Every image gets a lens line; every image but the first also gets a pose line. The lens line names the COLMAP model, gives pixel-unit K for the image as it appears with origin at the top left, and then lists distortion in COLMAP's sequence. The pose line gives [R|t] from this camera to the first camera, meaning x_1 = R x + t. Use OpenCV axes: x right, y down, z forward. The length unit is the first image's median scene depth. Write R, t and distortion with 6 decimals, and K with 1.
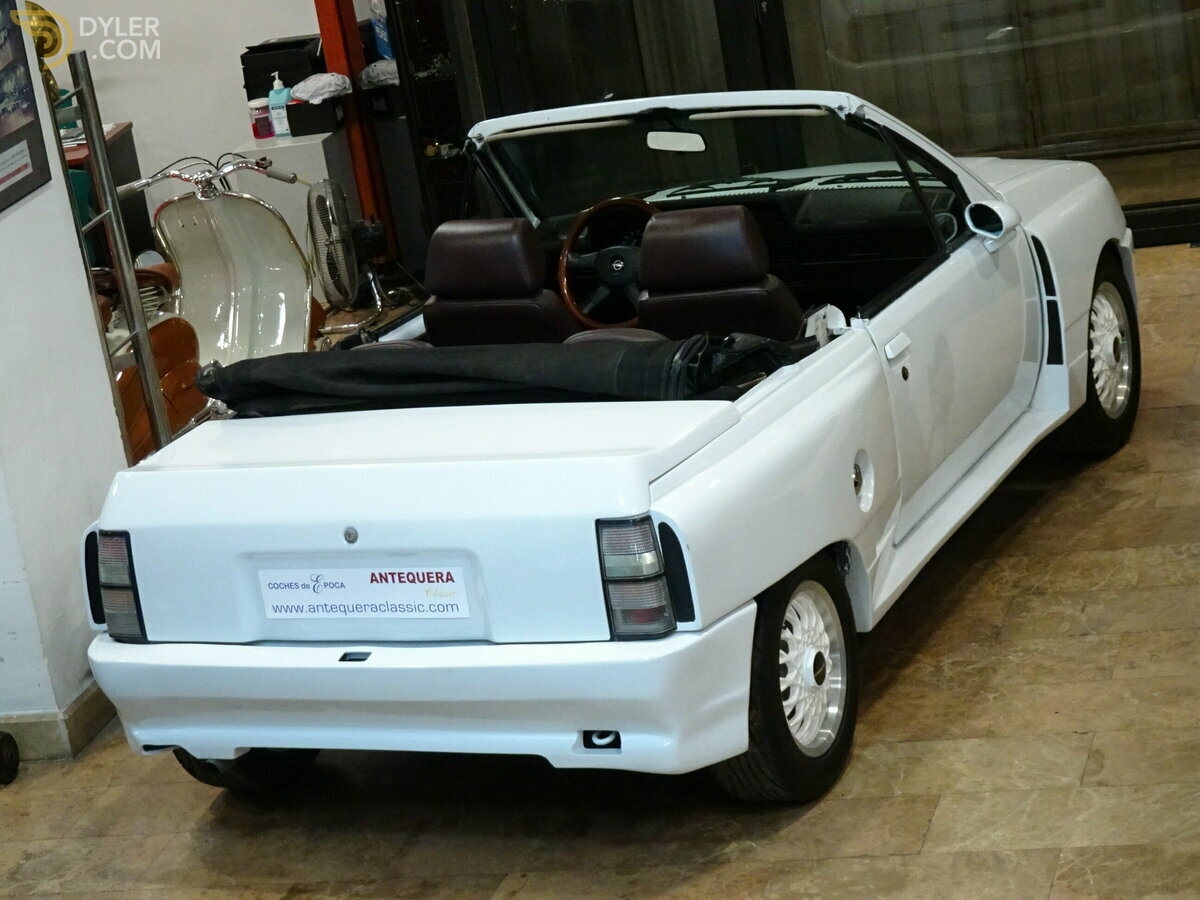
lens RADIAL K [[3159.6, 0, 600.0], [0, 3159.6, 450.0], [0, 0, 1]] dist [-0.027479, -0.225659]
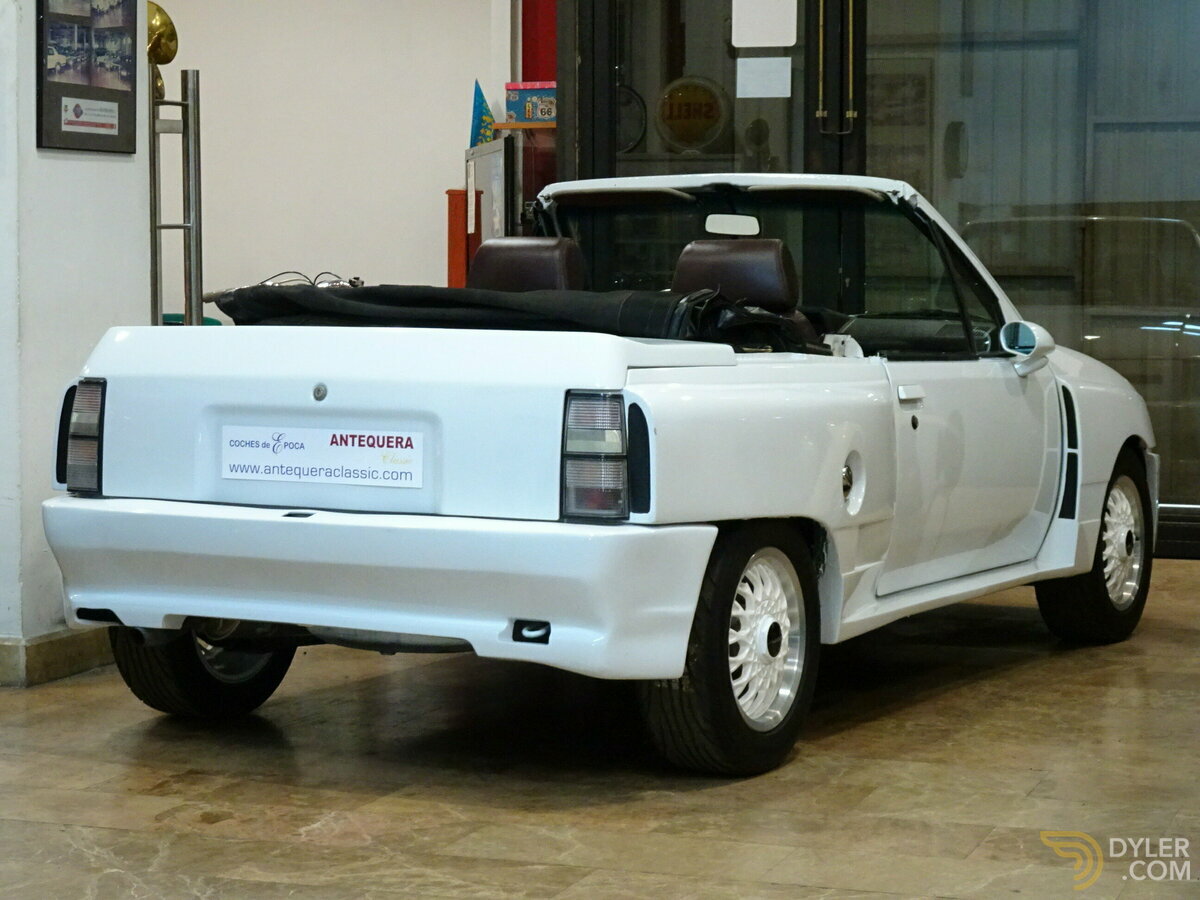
lens RADIAL K [[2660.1, 0, 600.0], [0, 2660.1, 450.0], [0, 0, 1]] dist [-0.050184, -0.081975]
pose [[0.982762, 0.173018, -0.065144, 0.060327], [-0.182971, 0.960703, -0.208738, 0.192791], [0.026469, 0.217060, 0.975799, 0.200003]]
